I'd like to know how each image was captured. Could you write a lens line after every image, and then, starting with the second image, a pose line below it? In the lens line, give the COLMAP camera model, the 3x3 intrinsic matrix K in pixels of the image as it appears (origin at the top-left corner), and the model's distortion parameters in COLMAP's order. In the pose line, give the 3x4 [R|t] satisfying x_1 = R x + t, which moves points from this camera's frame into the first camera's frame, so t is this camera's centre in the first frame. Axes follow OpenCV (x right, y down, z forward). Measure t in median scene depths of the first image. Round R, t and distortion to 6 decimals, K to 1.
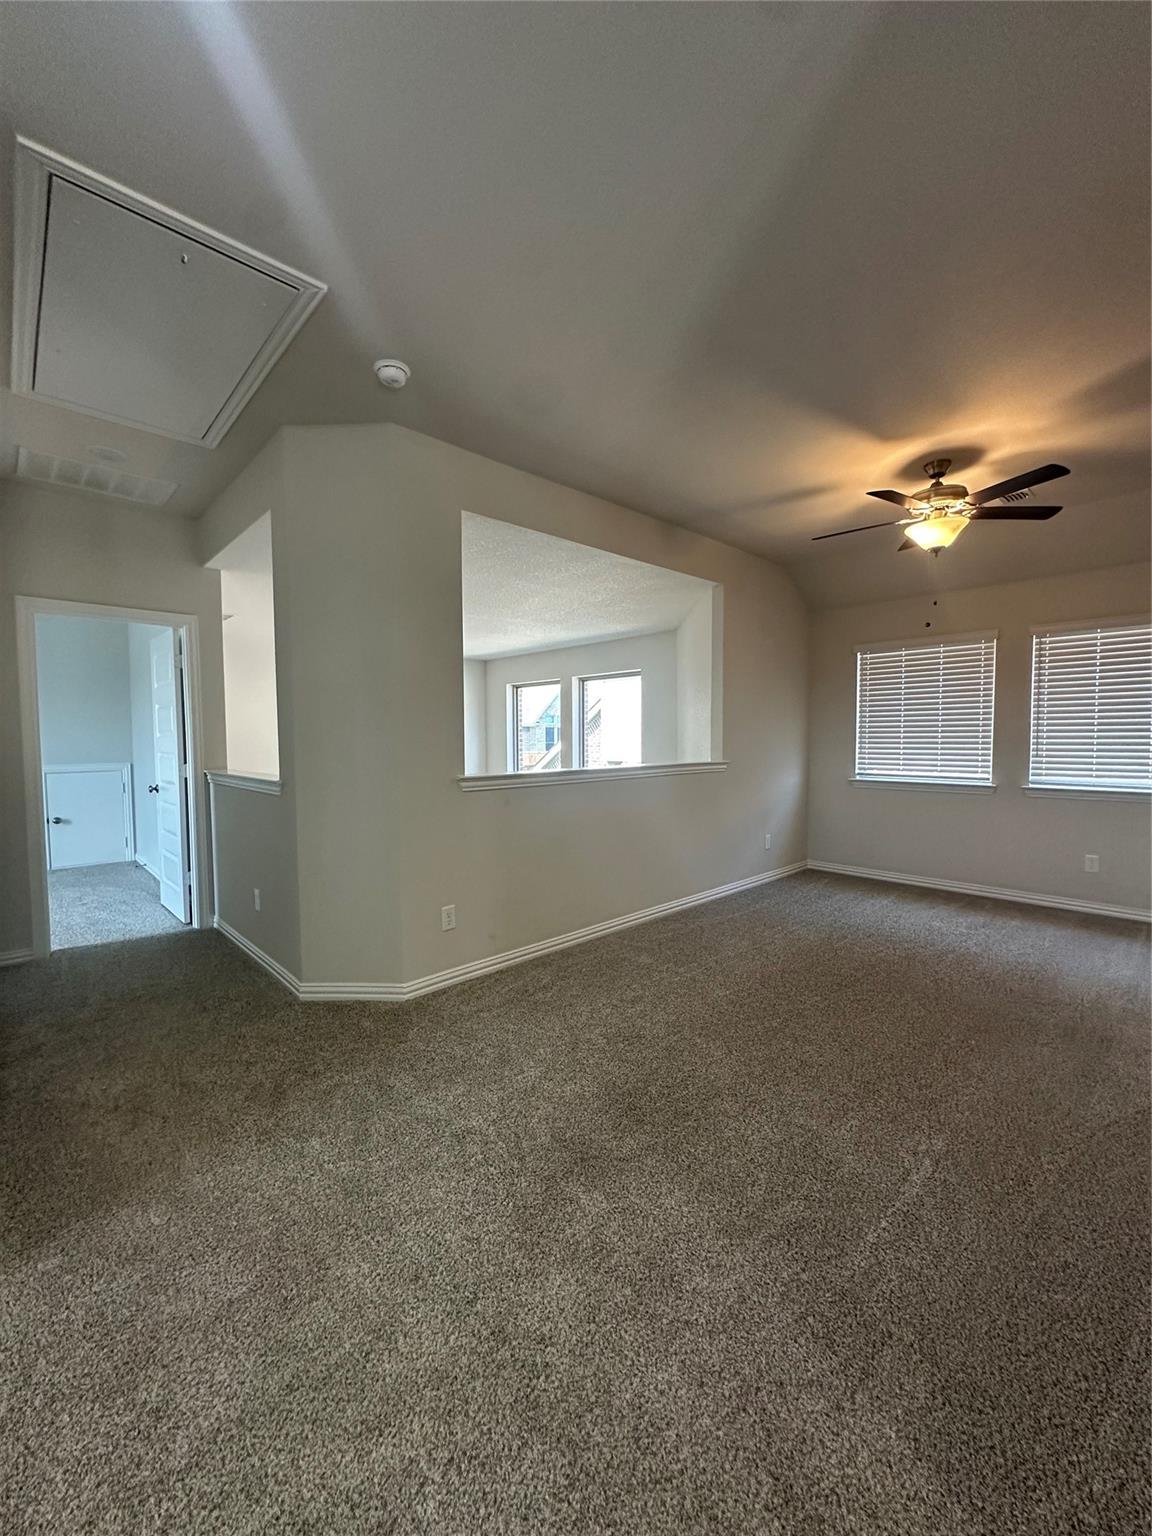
lens RADIAL K [[616.1, 0, 576.0], [0, 616.1, 768.0], [0, 0, 1]] dist [-0.002103, 0.000161]
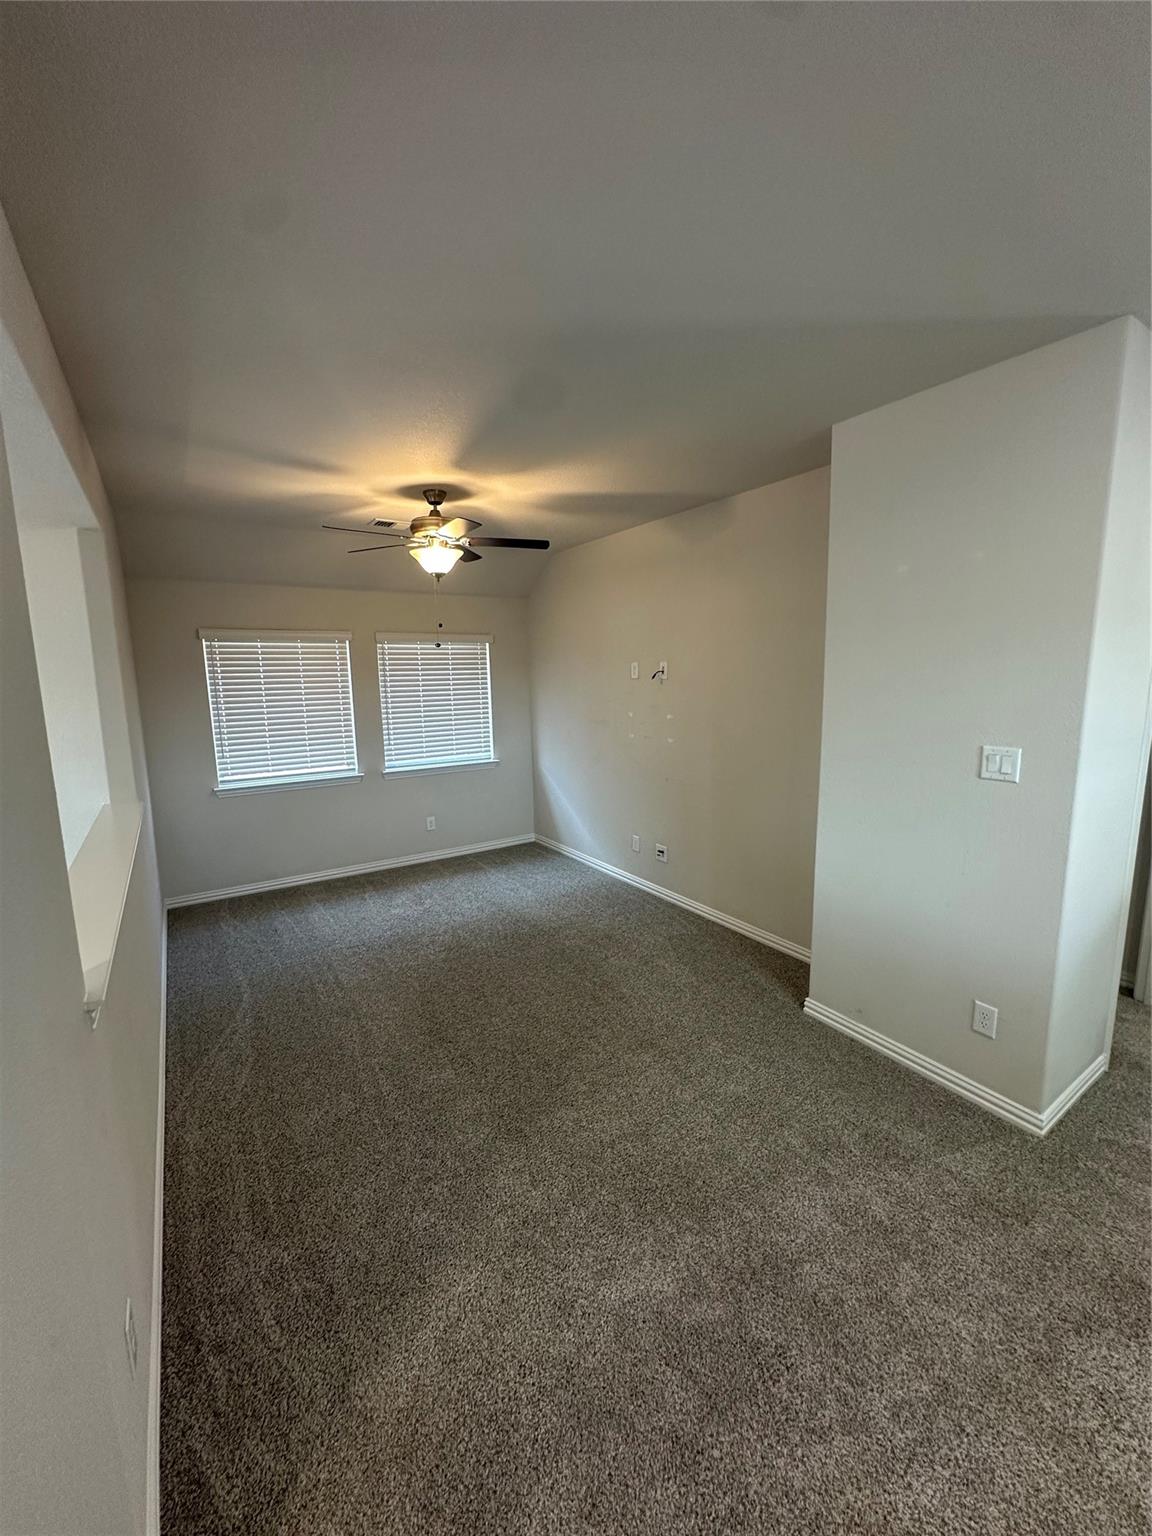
lens RADIAL K [[616.1, 0, 576.0], [0, 616.1, 768.0], [0, 0, 1]] dist [-0.002103, 0.000161]
pose [[0.181678, -0.147075, 0.972297, -0.337679], [0.068825, 0.988229, 0.136625, -0.111611], [-0.980947, 0.042096, 0.189662, 0.423790]]
